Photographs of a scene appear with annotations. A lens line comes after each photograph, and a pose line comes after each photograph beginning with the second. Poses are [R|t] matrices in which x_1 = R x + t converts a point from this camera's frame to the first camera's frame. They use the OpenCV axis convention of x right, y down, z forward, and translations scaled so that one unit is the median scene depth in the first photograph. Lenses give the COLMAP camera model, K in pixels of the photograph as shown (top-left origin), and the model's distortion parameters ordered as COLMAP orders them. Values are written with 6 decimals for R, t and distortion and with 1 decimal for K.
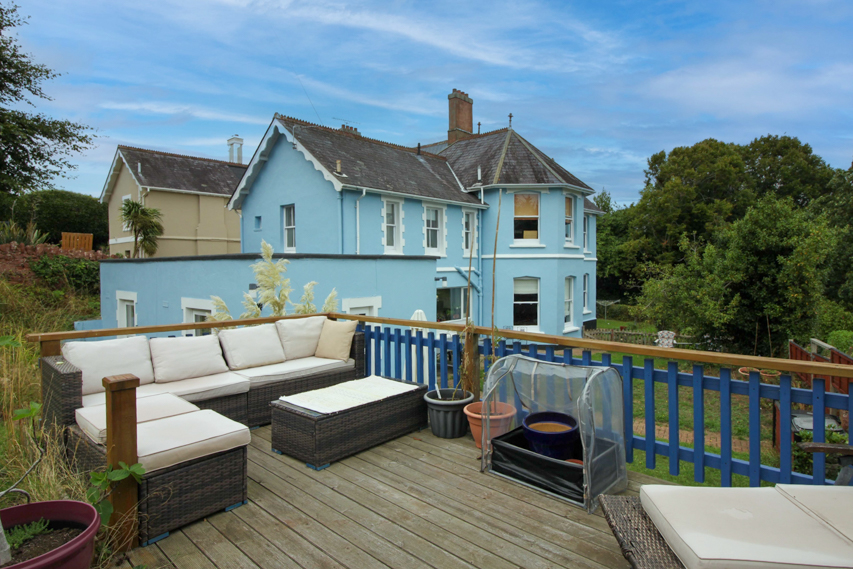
lens RADIAL K [[474.7, 0, 426.5], [0, 474.7, 284.5], [0, 0, 1]] dist [0.000465, 0.000048]
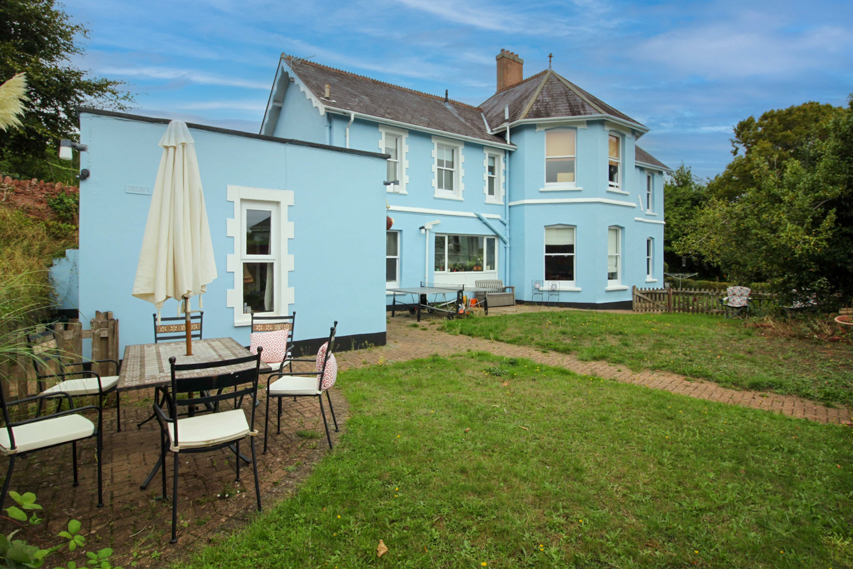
lens RADIAL K [[421.4, 0, 426.8], [0, 421.4, 269.0], [0, 0, 1]] dist [-0.000608, -0.014333]
pose [[0.976099, 0.006709, -0.217222, 0.139554], [-0.011316, 0.999737, -0.019971, 0.083645], [0.217031, 0.021952, 0.975918, 0.187858]]
